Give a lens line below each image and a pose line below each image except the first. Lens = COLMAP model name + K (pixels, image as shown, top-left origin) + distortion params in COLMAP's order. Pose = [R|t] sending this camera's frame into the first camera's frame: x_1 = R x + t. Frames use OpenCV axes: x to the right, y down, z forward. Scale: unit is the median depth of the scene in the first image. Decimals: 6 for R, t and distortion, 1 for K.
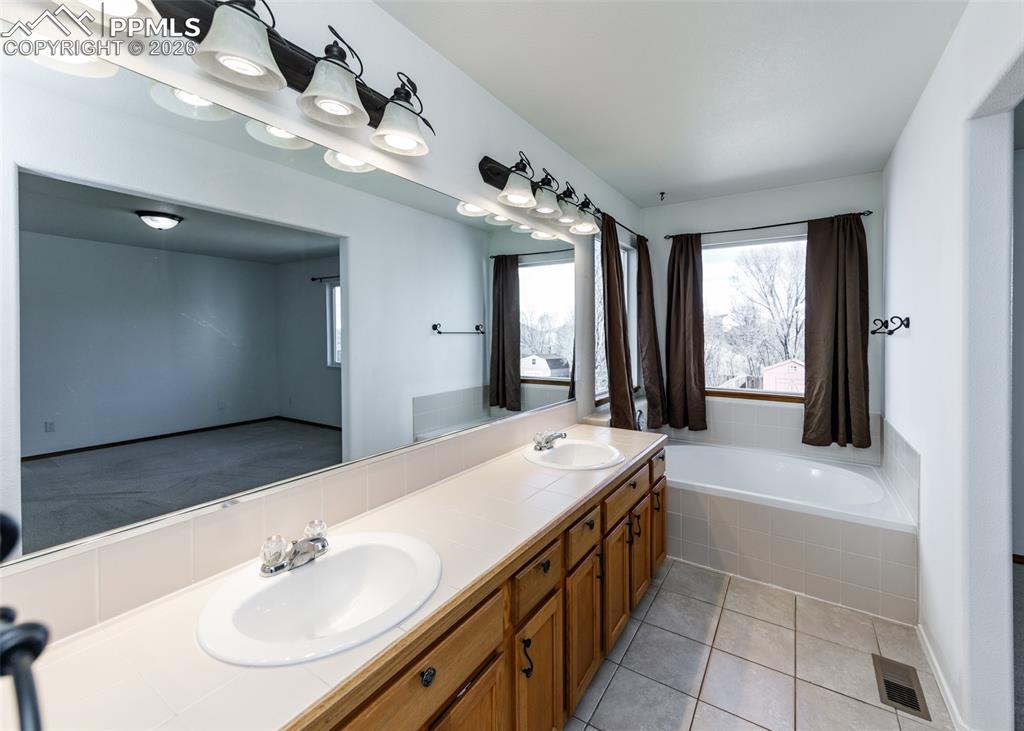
lens RADIAL K [[409.7, 0, 516.0], [0, 409.7, 326.8], [0, 0, 1]] dist [0.029918, 0.000027]
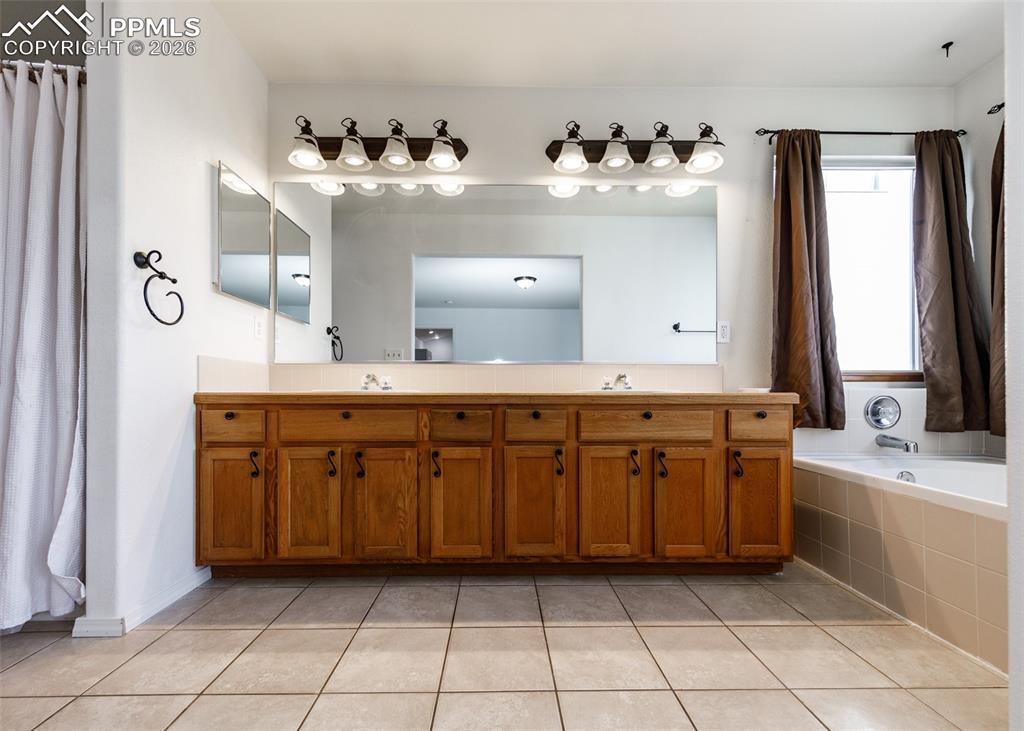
lens RADIAL K [[395.7, 0, 525.2], [0, 395.7, 380.3], [0, 0, 1]] dist [0.001547, 0.000139]
pose [[0.569328, -0.017614, -0.821922, 0.670284], [0.003839, 0.999816, -0.018768, 0.254652], [0.822102, 0.007530, 0.569291, 0.220971]]
